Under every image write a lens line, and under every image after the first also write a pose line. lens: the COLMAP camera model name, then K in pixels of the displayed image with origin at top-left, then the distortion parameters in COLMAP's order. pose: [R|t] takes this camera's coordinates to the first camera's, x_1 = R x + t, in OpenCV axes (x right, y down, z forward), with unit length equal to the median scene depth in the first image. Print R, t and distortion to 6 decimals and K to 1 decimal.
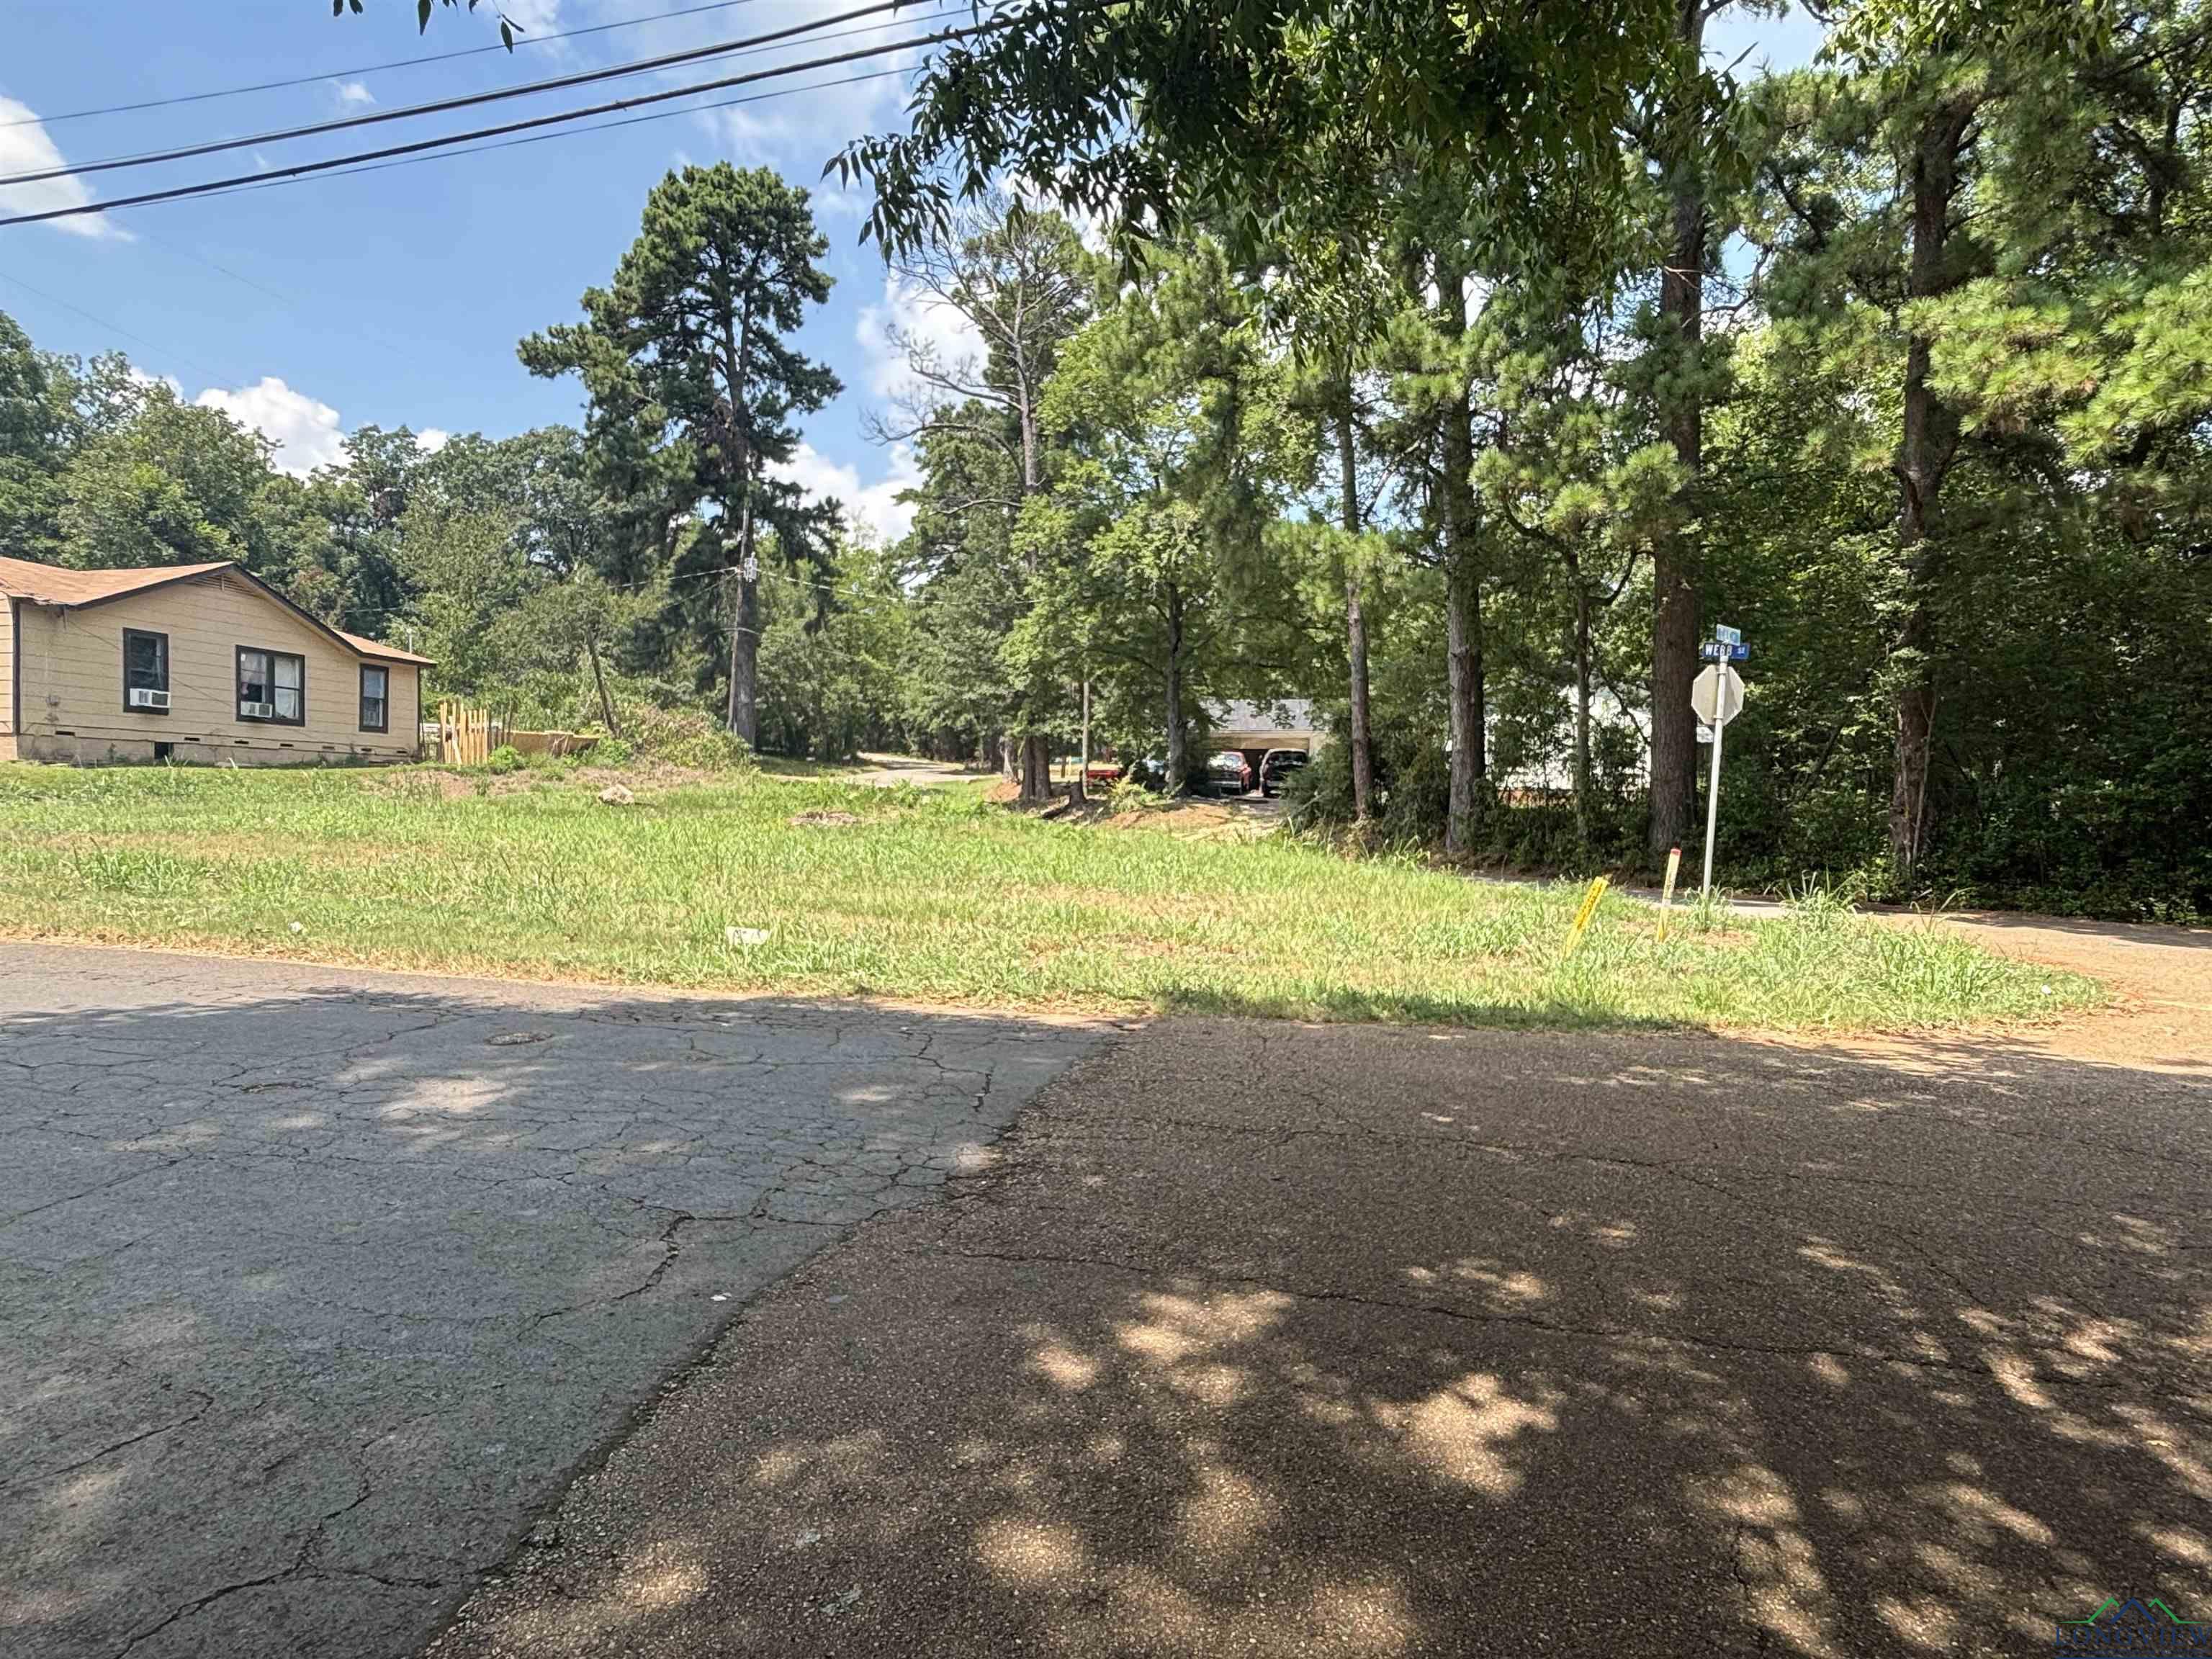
lens RADIAL K [[1249.5, 0, 1121.7], [0, 1249.5, 833.5], [0, 0, 1]] dist [-0.024408, -0.005228]
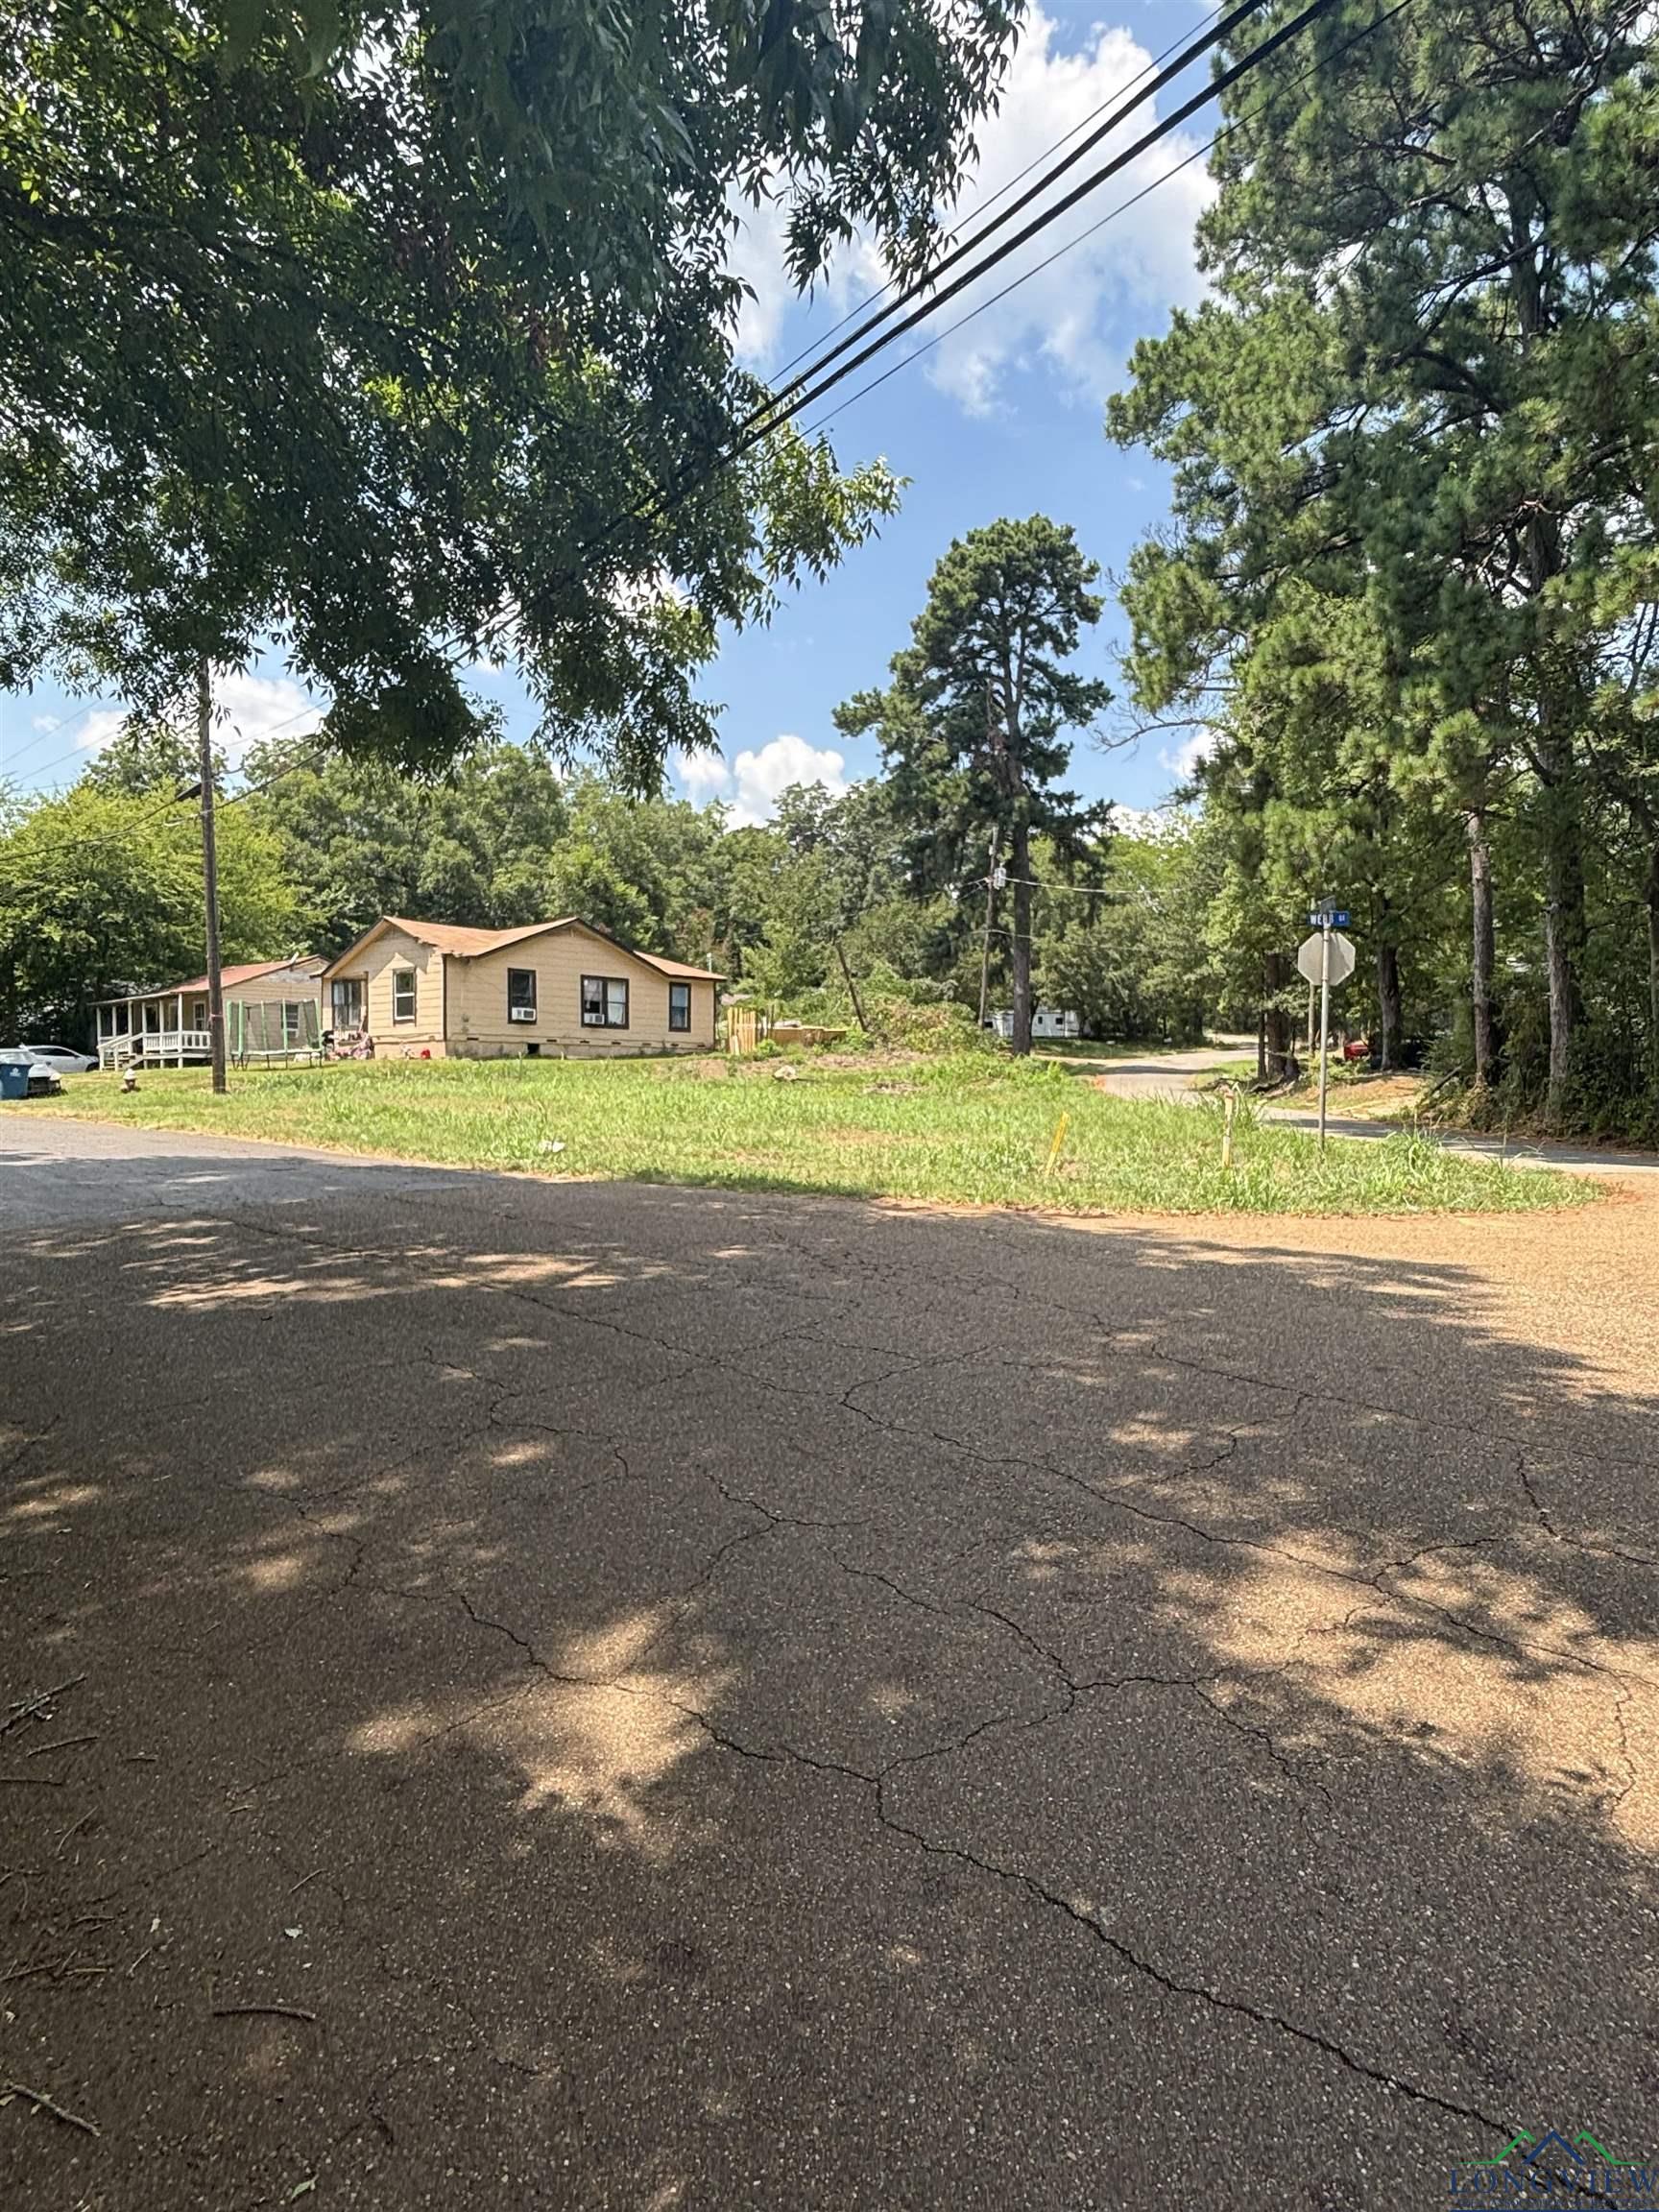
lens RADIAL K [[1249.5, 0, 839.2], [0, 1249.5, 1098.4], [0, 0, 1]] dist [-0.024408, -0.005228]
pose [[0.842484, -0.007171, -0.538674, 0.171831], [-0.002391, 0.999852, -0.017050, 0.008484], [0.538716, 0.015652, 0.842342, -0.033748]]
